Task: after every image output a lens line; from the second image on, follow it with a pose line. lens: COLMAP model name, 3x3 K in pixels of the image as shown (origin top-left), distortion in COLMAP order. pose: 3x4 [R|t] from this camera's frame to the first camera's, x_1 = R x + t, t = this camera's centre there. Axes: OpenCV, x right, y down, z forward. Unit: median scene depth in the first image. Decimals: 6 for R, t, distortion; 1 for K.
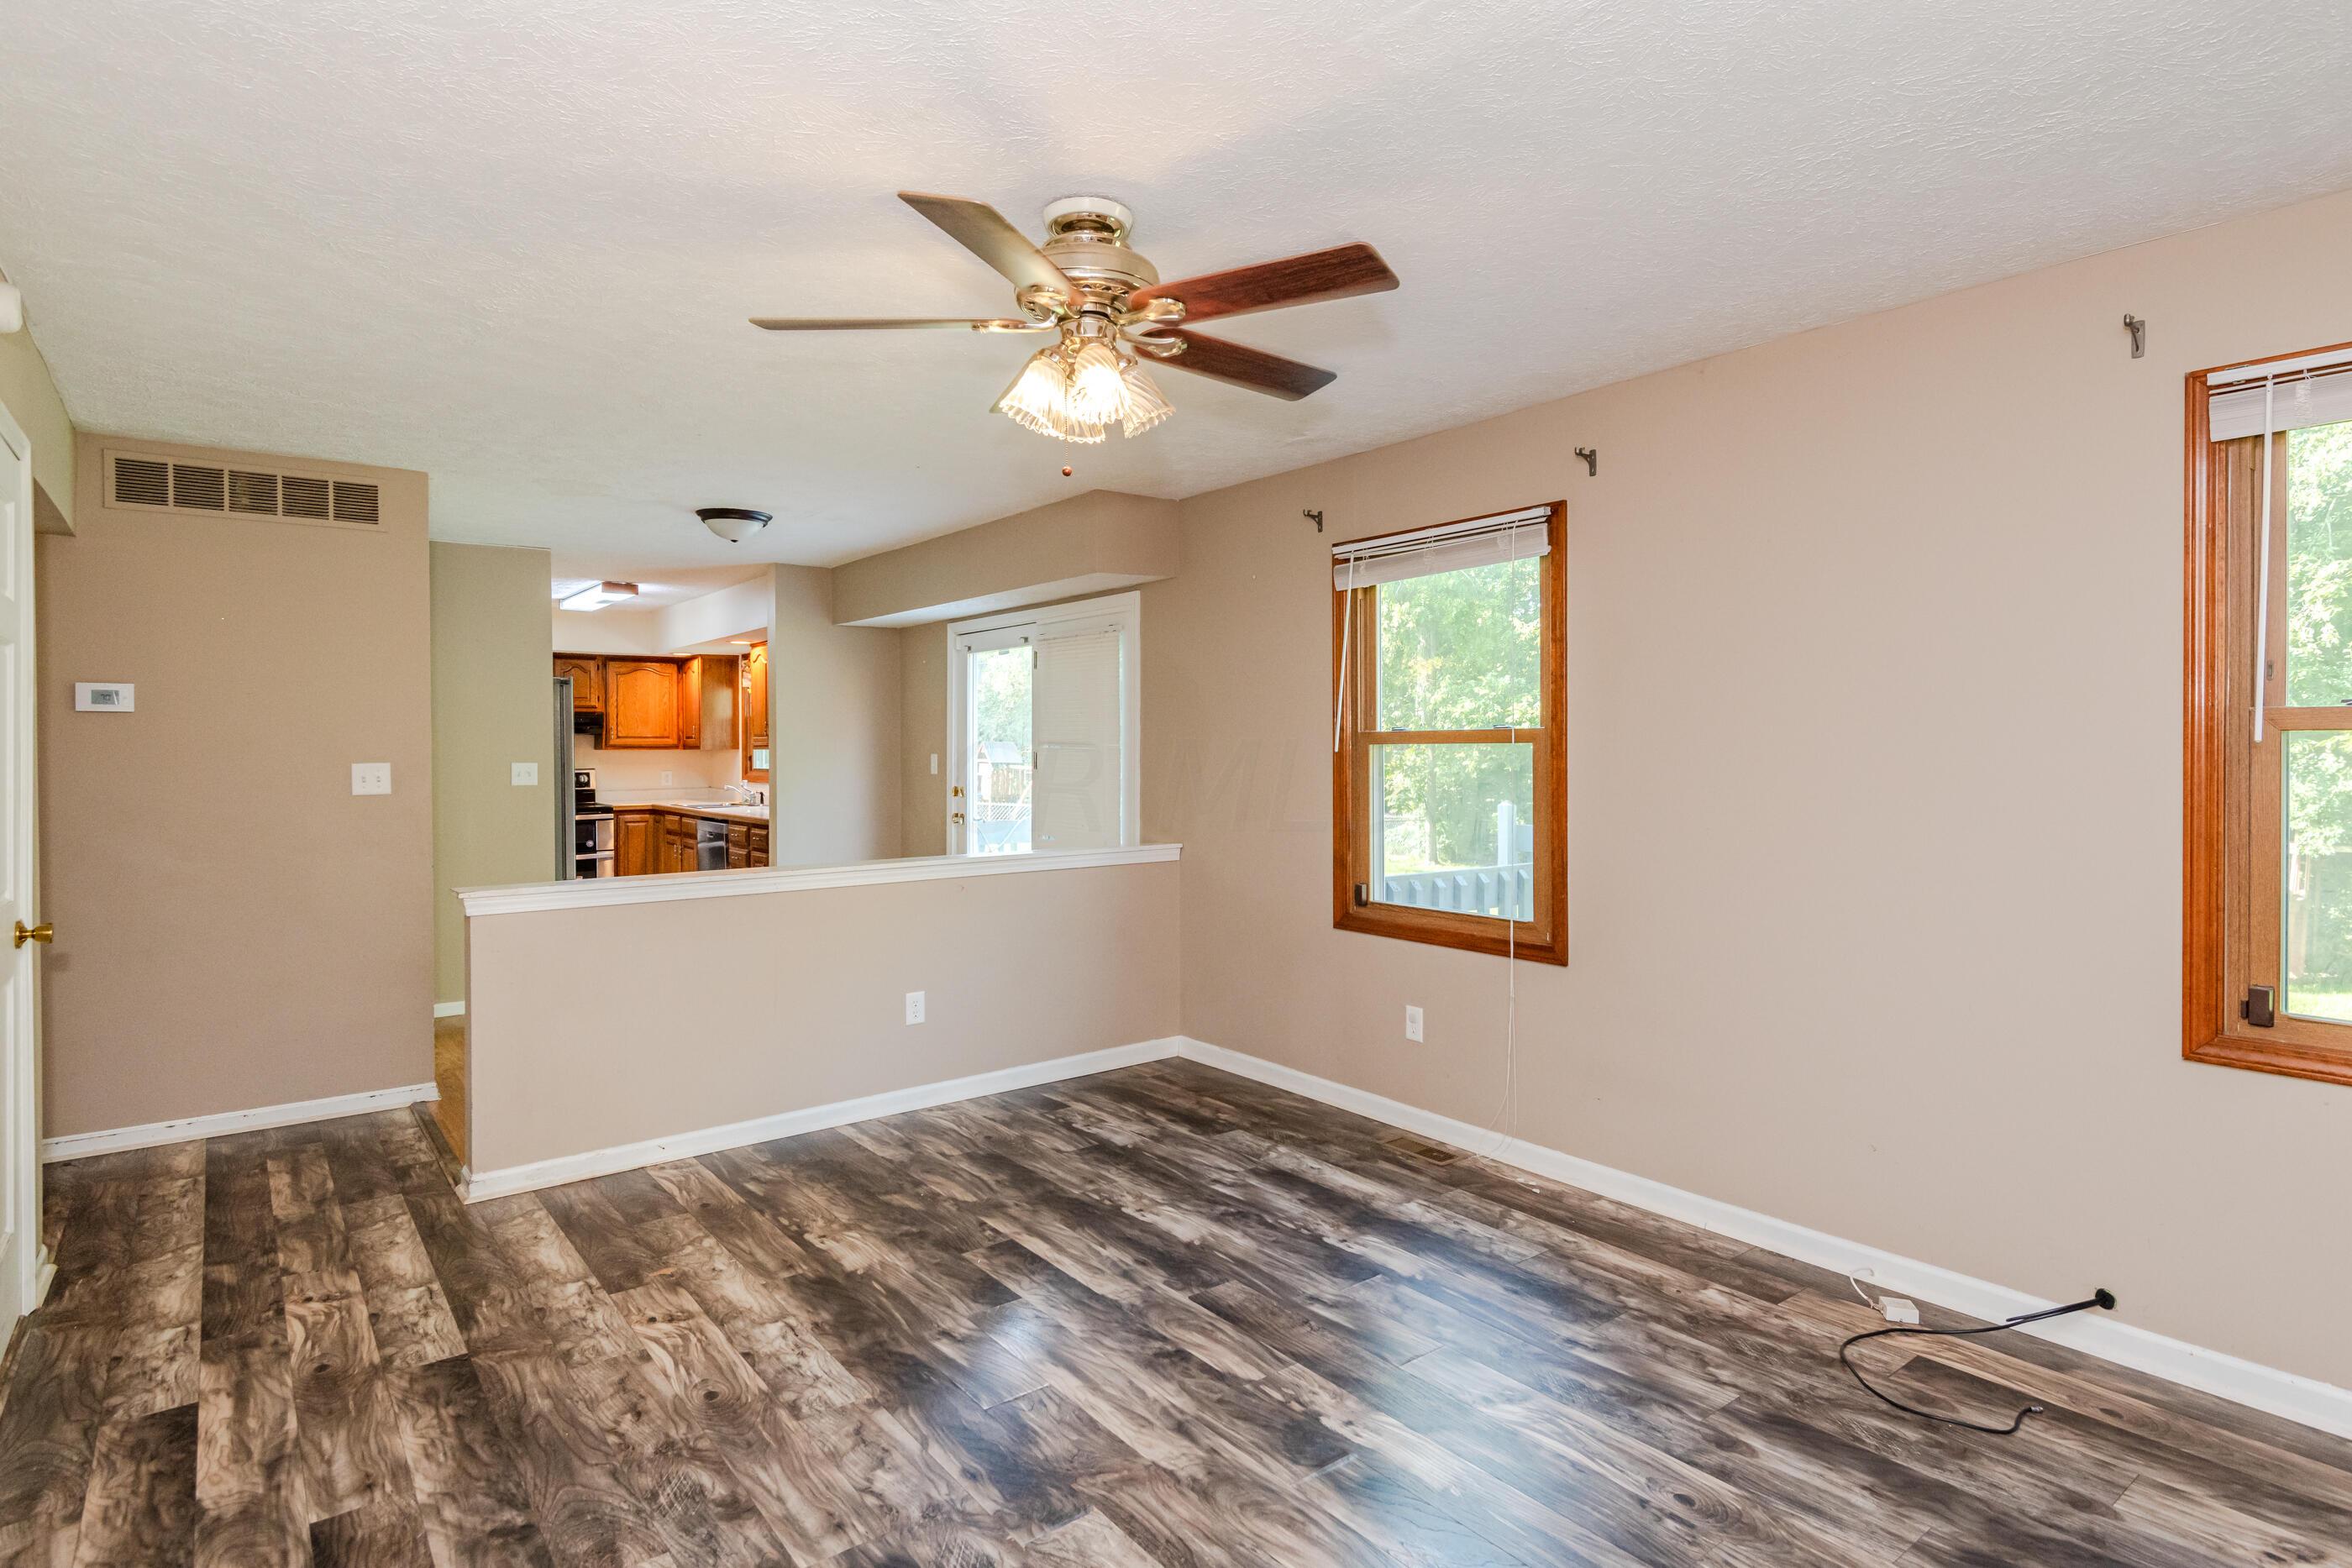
lens RADIAL K [[1181.3, 0, 1190.7], [0, 1181.3, 757.9], [0, 0, 1]] dist [0.029888, -0.019060]
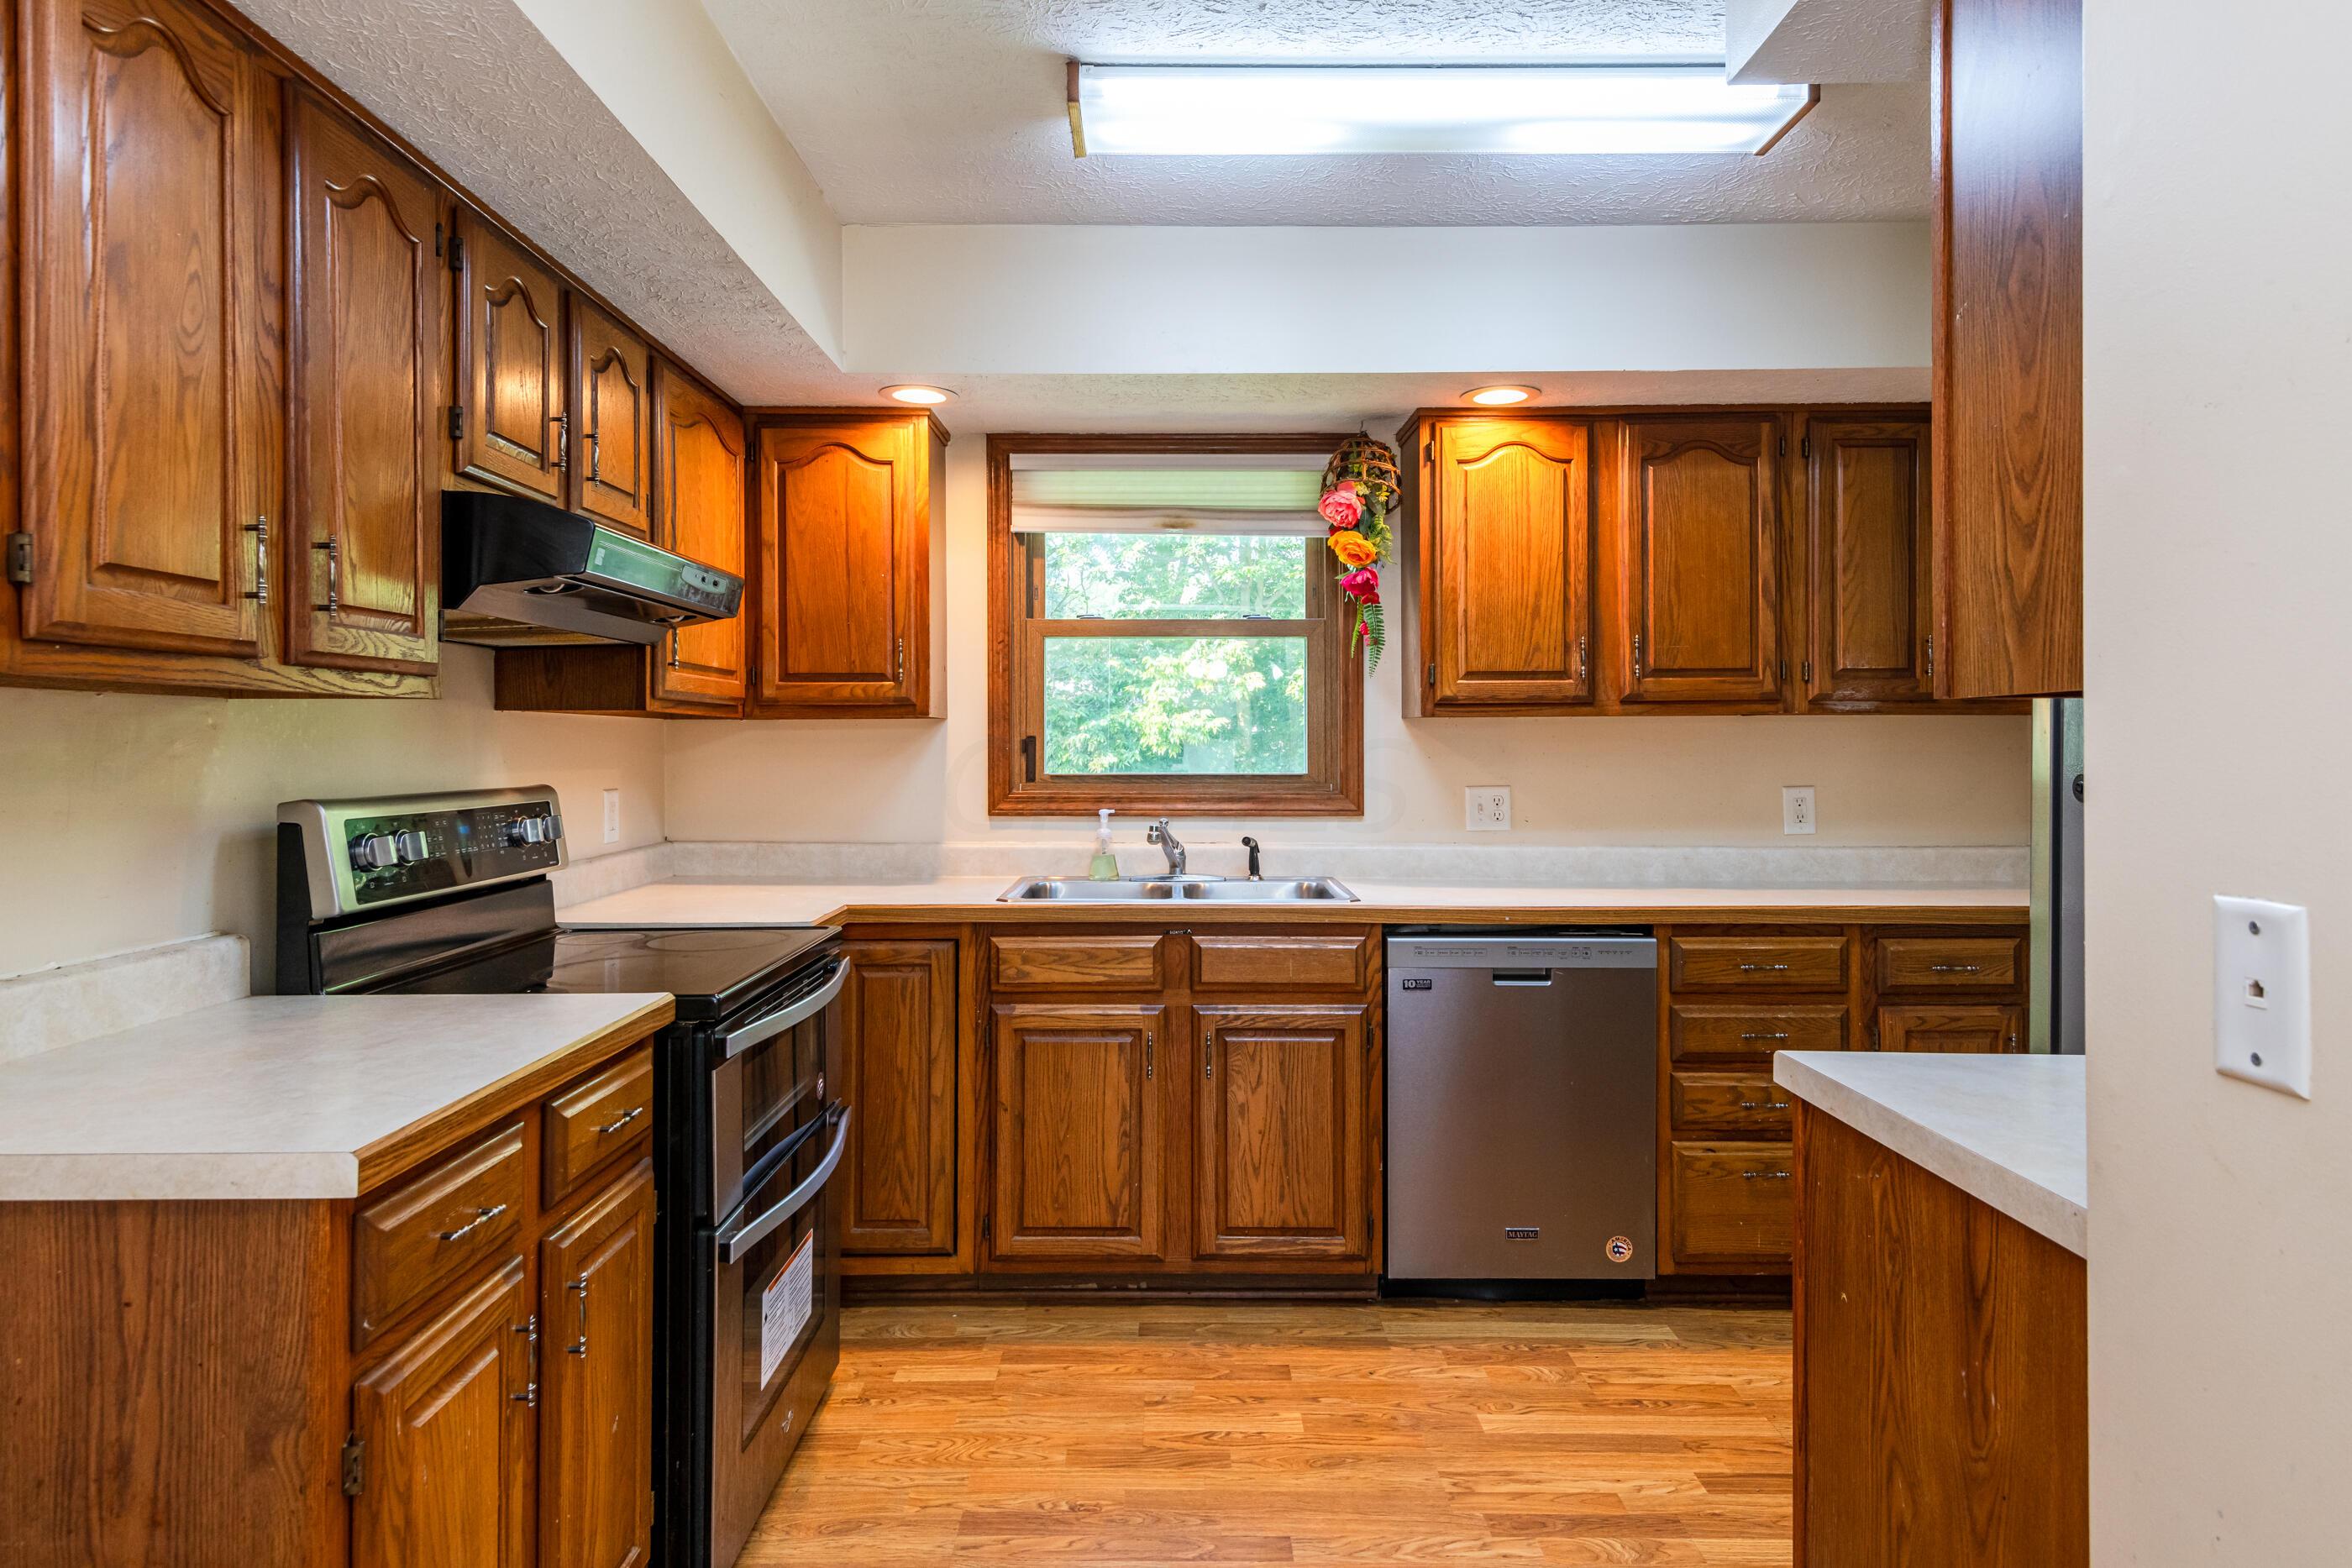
lens RADIAL K [[1355.4, 0, 1169.7], [0, 1355.4, 742.5], [0, 0, 1]] dist [0.060439, -0.045706]
pose [[0.623417, 0.003292, 0.781882, -0.673964], [0.005666, 0.999946, -0.008728, 0.003430], [-0.781869, 0.009871, 0.623365, 0.754945]]
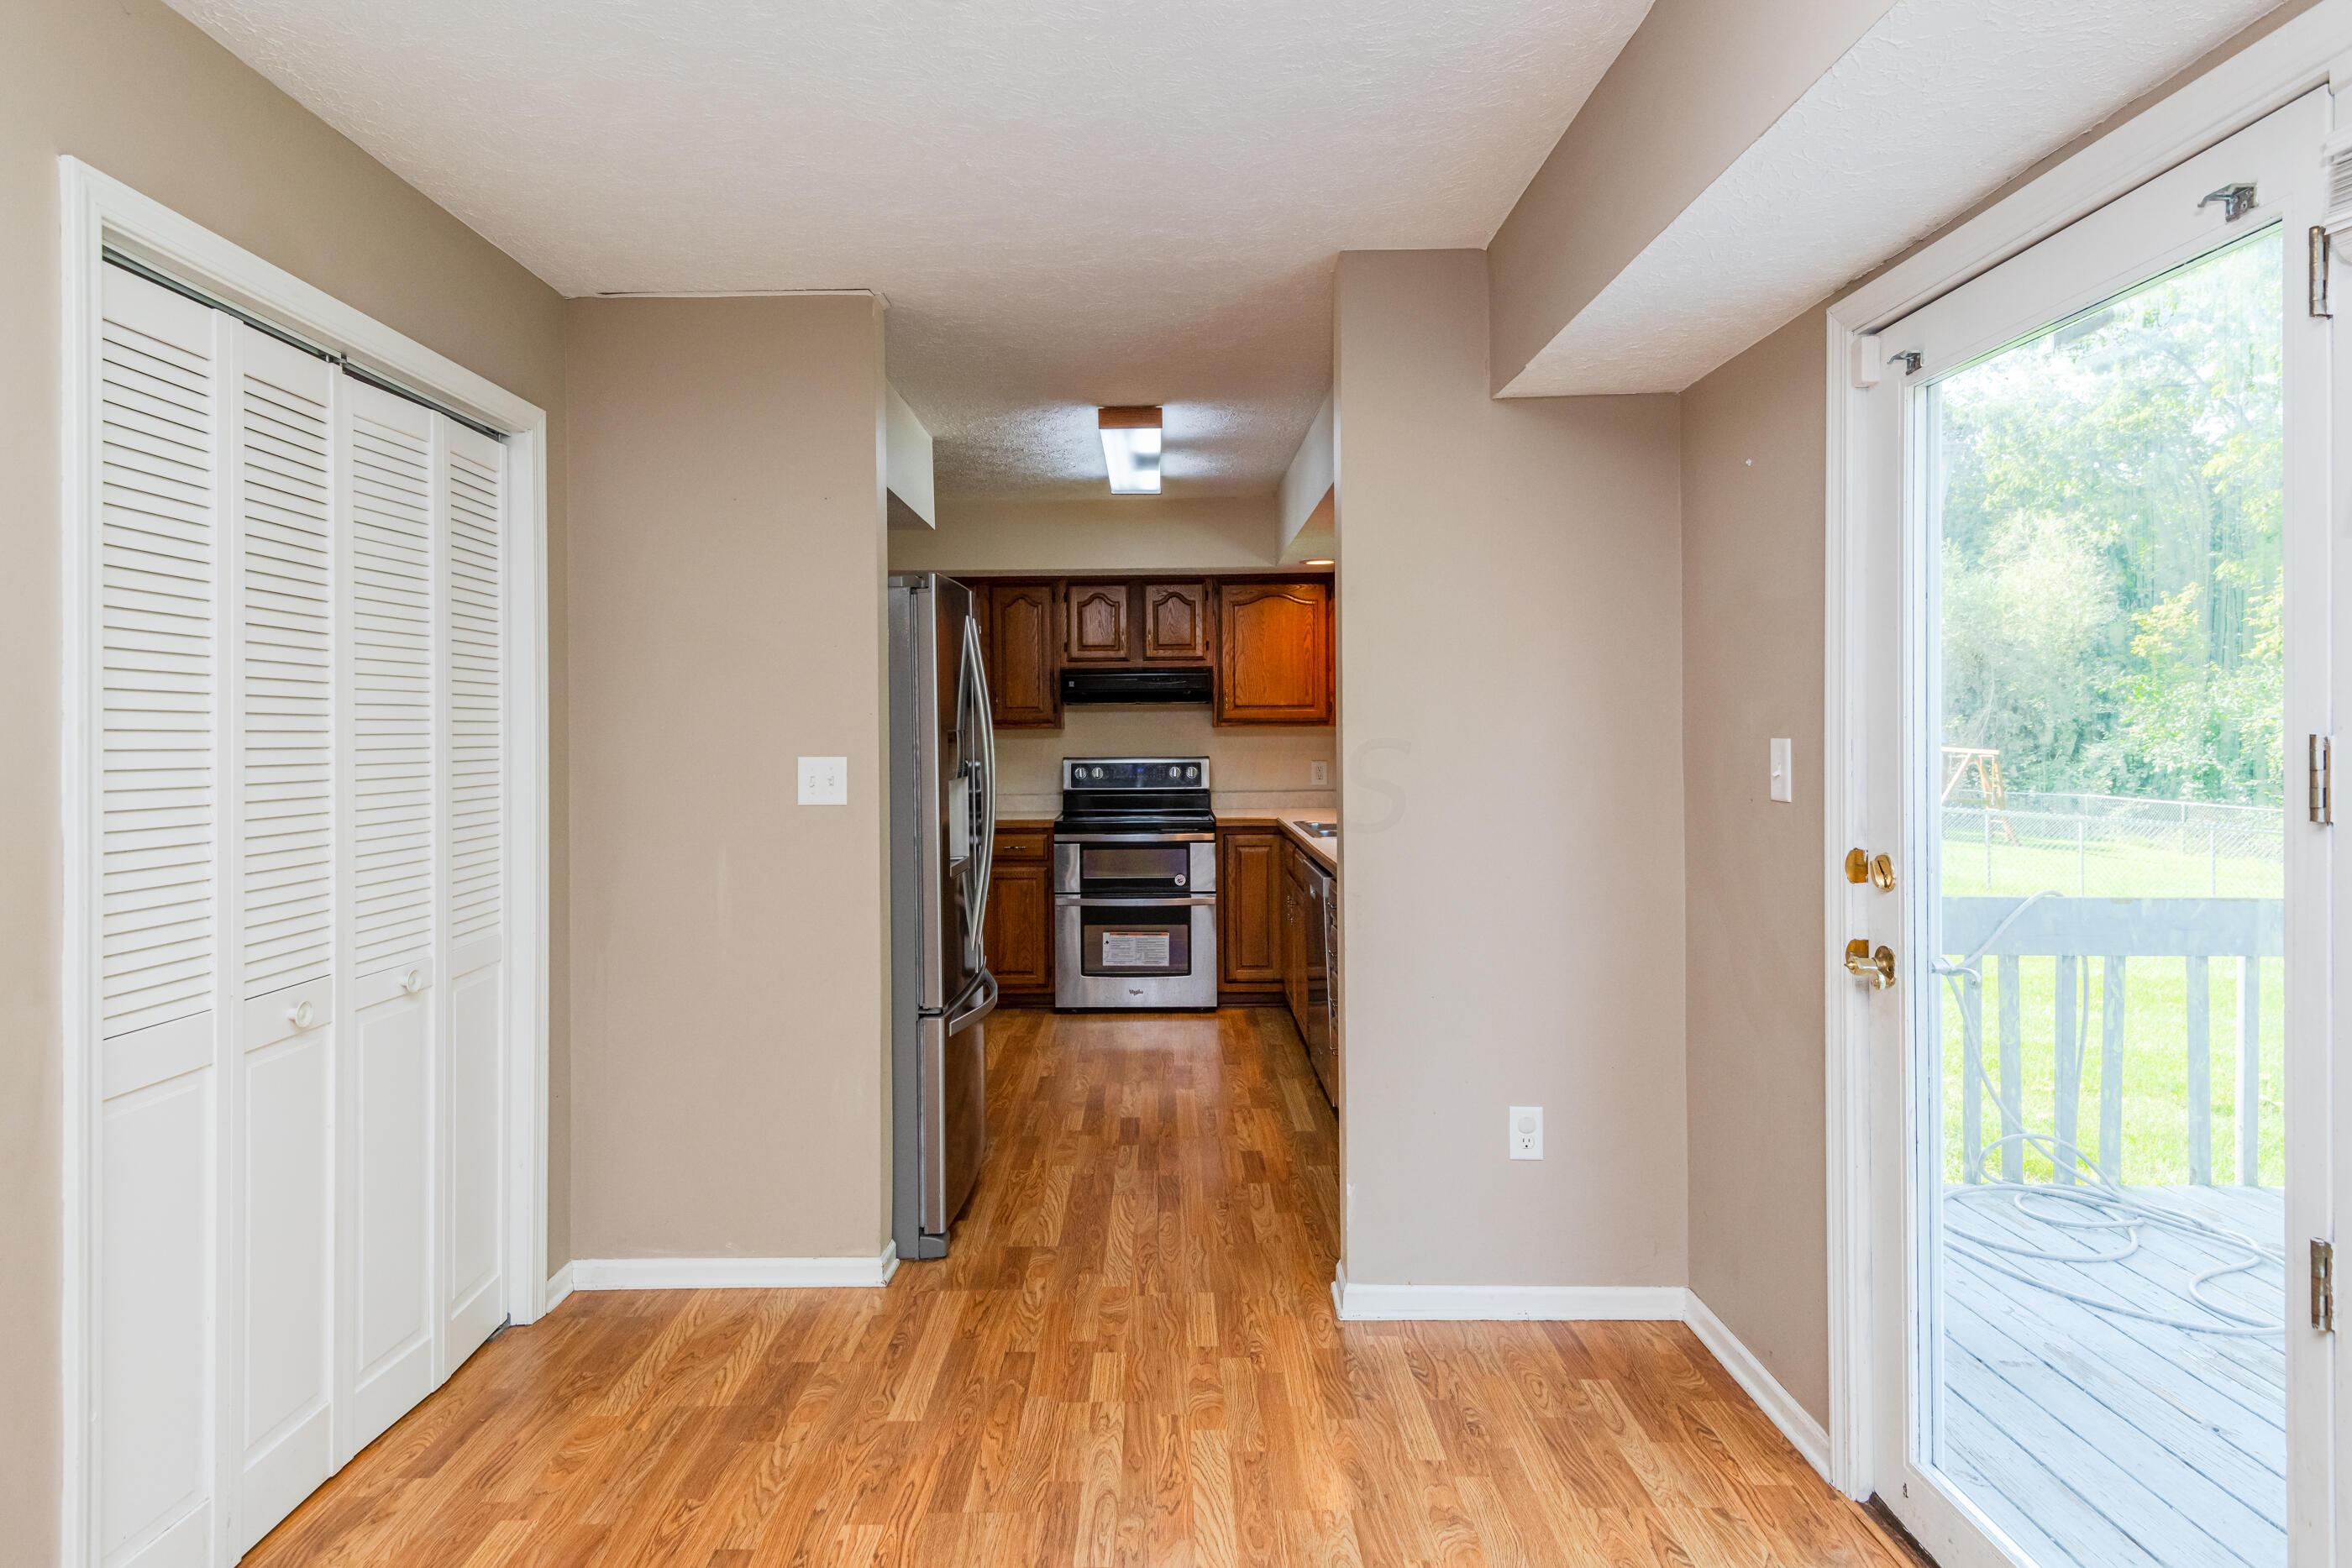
lens RADIAL K [[1299.6, 0, 1145.2], [0, 1299.6, 731.5], [0, 0, 1]] dist [0.046769, -0.033027]
pose [[0.775175, -0.000691, -0.631746, -0.094488], [-0.000753, 0.999998, -0.002017, -0.003222], [0.631746, 0.002039, 0.775172, 0.462427]]
